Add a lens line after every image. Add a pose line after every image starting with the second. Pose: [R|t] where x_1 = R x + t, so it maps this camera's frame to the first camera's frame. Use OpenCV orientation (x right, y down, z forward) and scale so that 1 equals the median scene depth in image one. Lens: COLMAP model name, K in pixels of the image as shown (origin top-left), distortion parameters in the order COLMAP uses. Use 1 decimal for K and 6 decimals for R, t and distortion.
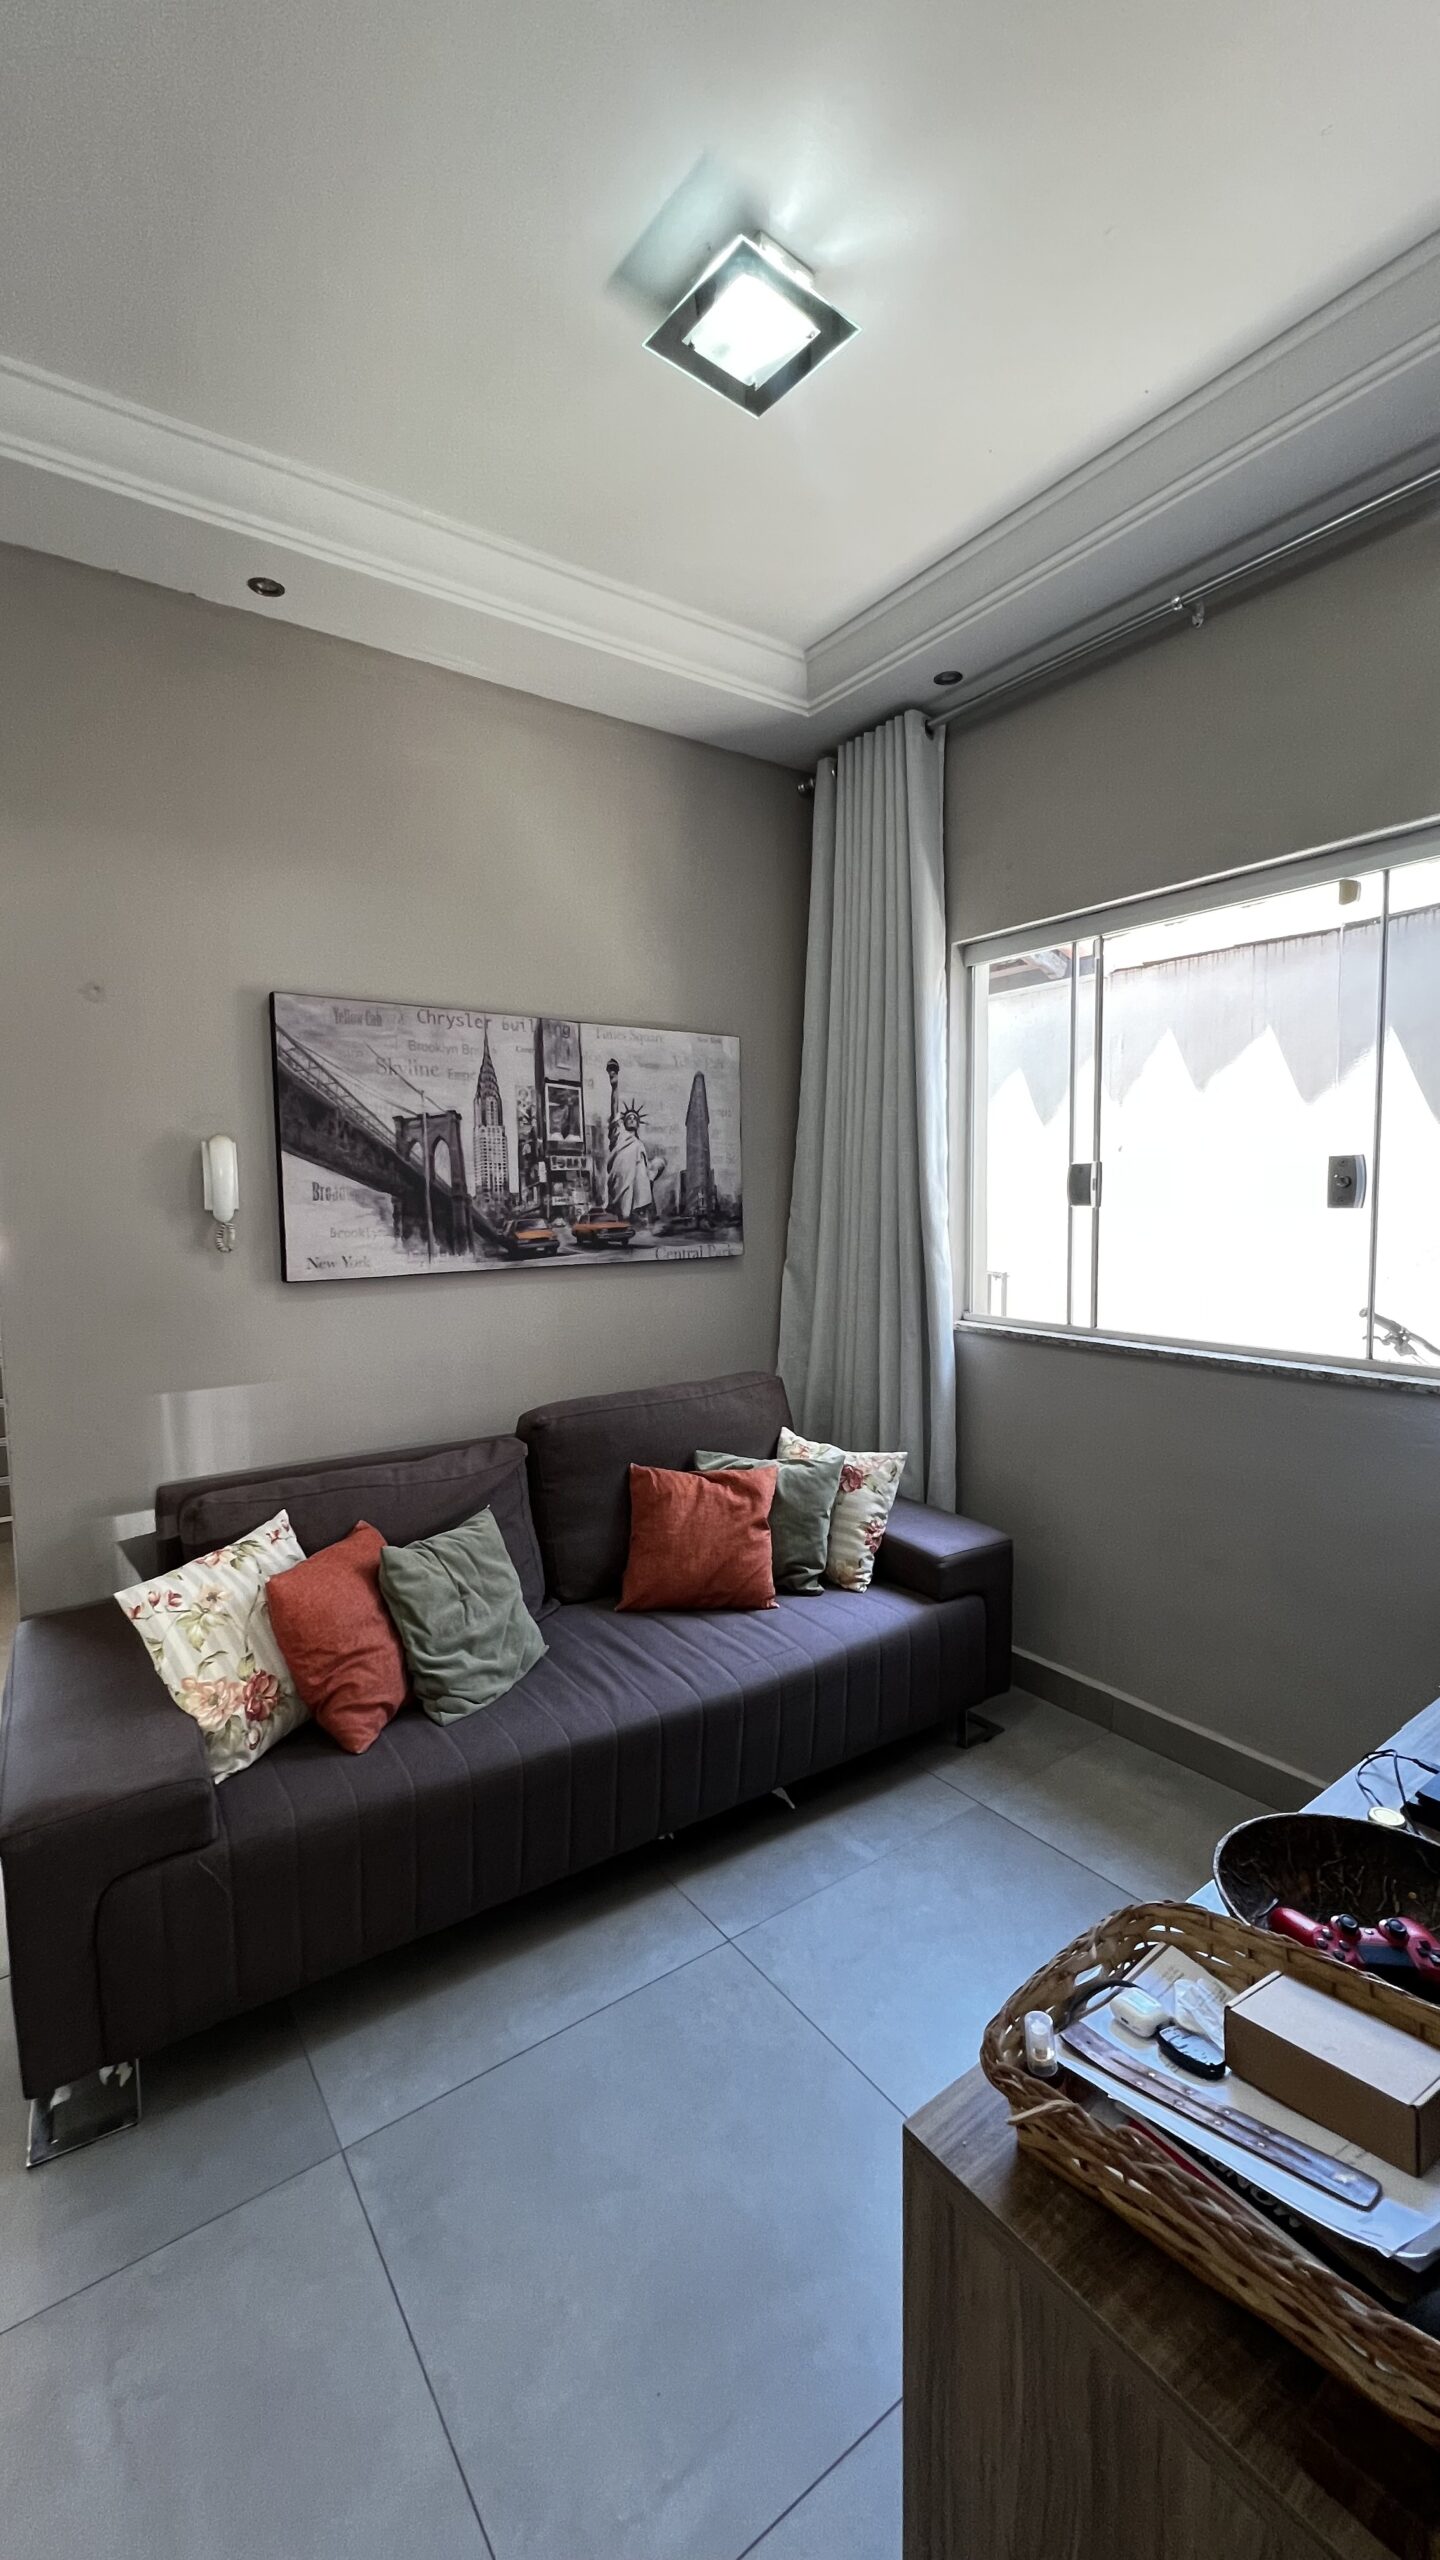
lens RADIAL K [[1026.4, 0, 720.4], [0, 1026.4, 1273.0], [0, 0, 1]] dist [-0.001403, -0.000105]
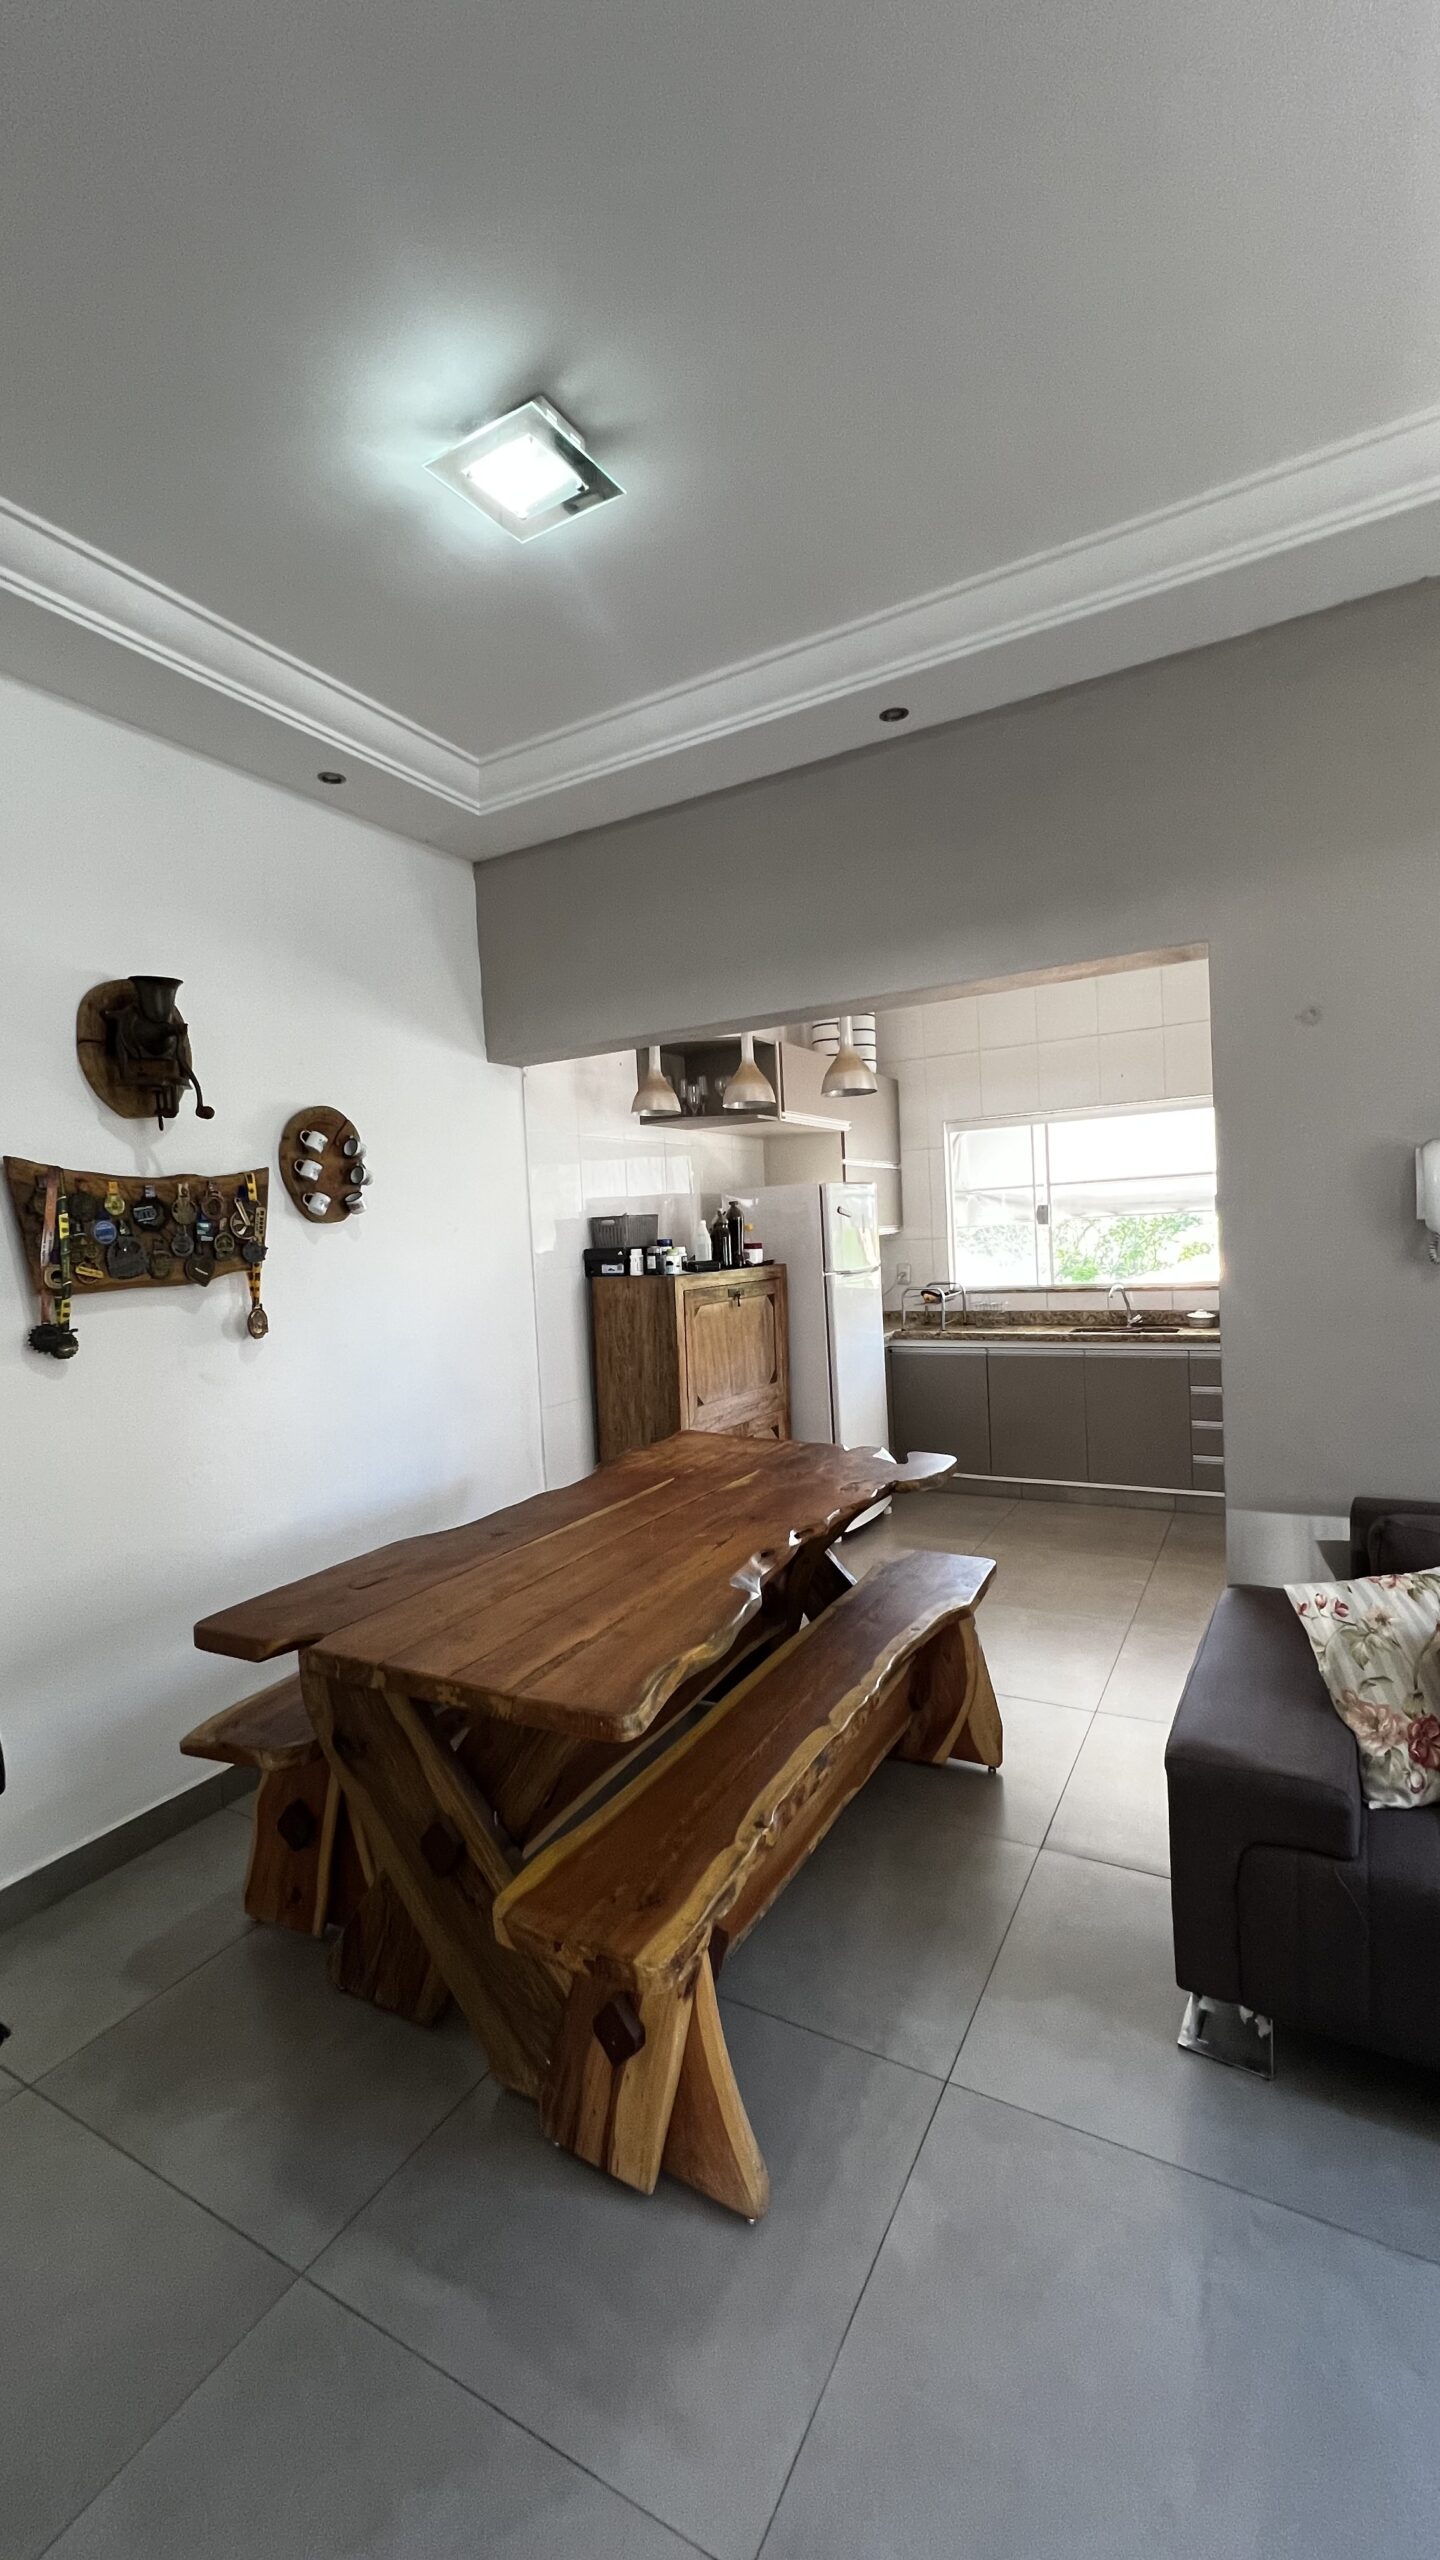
lens RADIAL K [[1025.0, 0, 723.1], [0, 1025.0, 1273.1], [0, 0, 1]] dist [-0.000381, -0.000138]
pose [[0.424229, 0.028523, -0.905105, 0.081547], [-0.026950, 0.999459, 0.018865, -0.011473], [0.905154, 0.016390, 0.424769, 0.007957]]
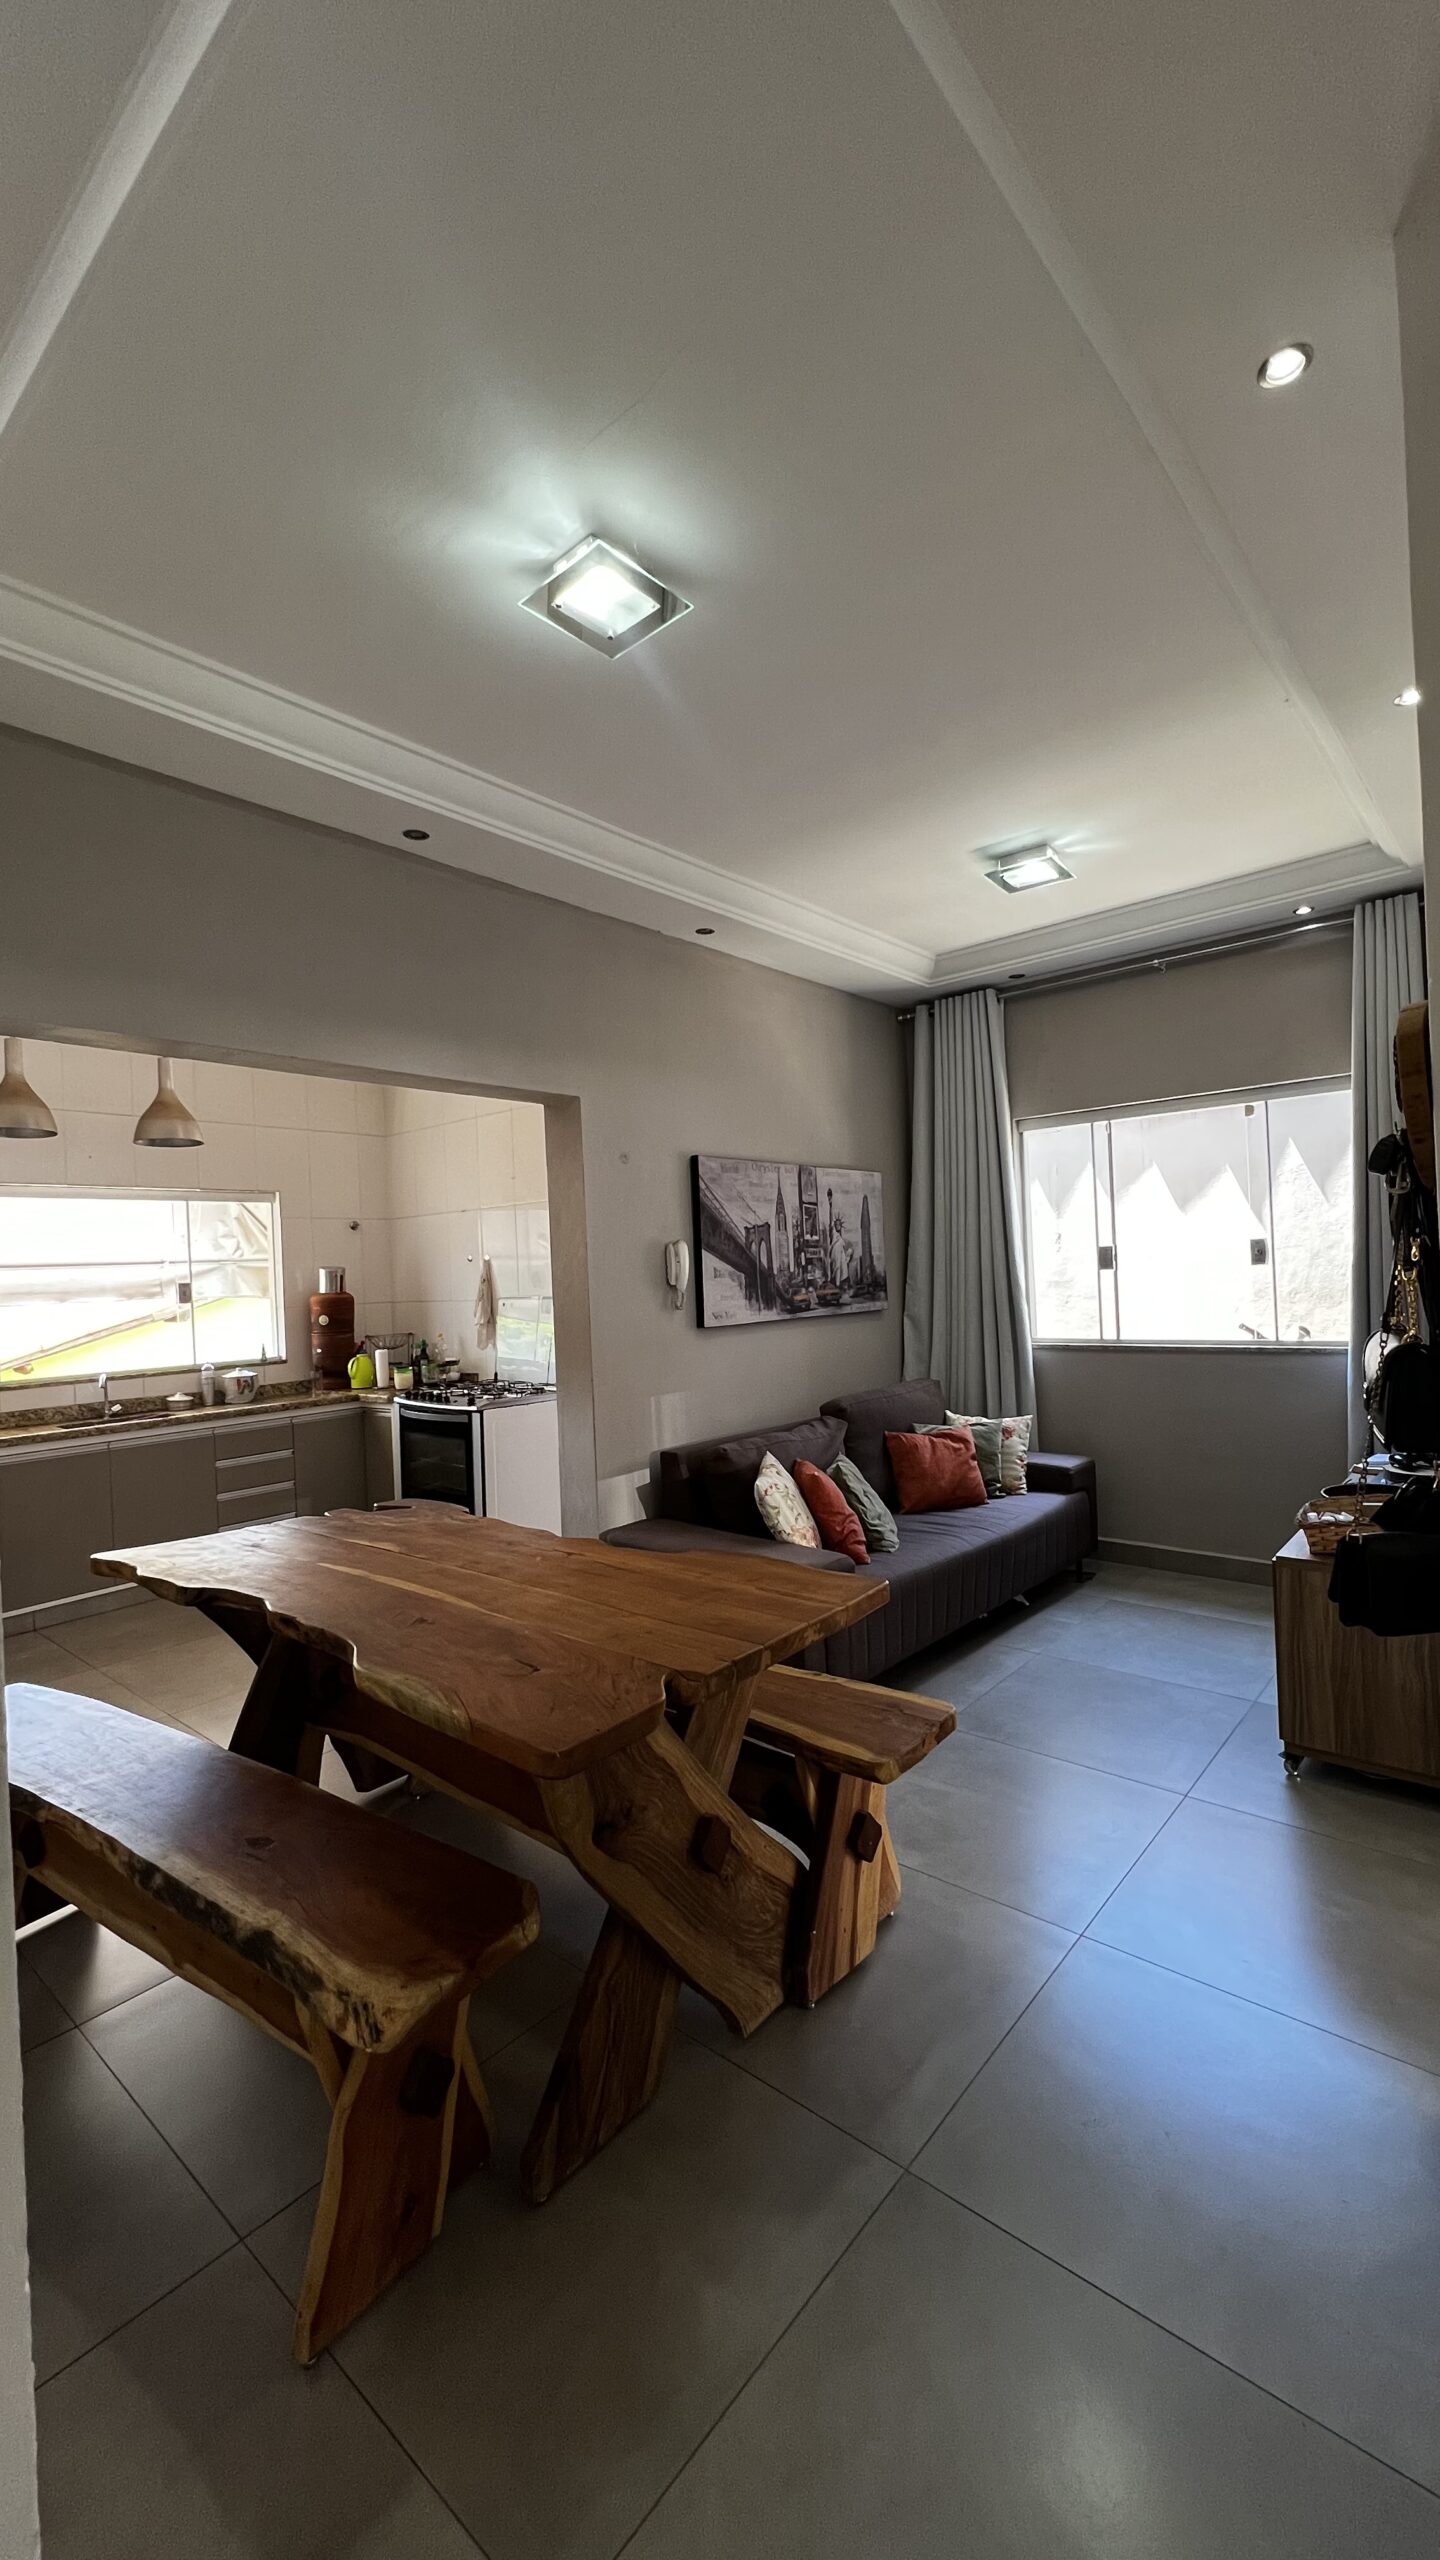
lens RADIAL K [[1026.4, 0, 720.4], [0, 1026.4, 1273.0], [0, 0, 1]] dist [-0.001403, -0.000105]
pose [[0.971110, -0.028197, 0.236961, -0.722294], [0.049070, 0.995369, -0.082655, 0.053963], [-0.233533, 0.091895, 0.967997, -0.561091]]
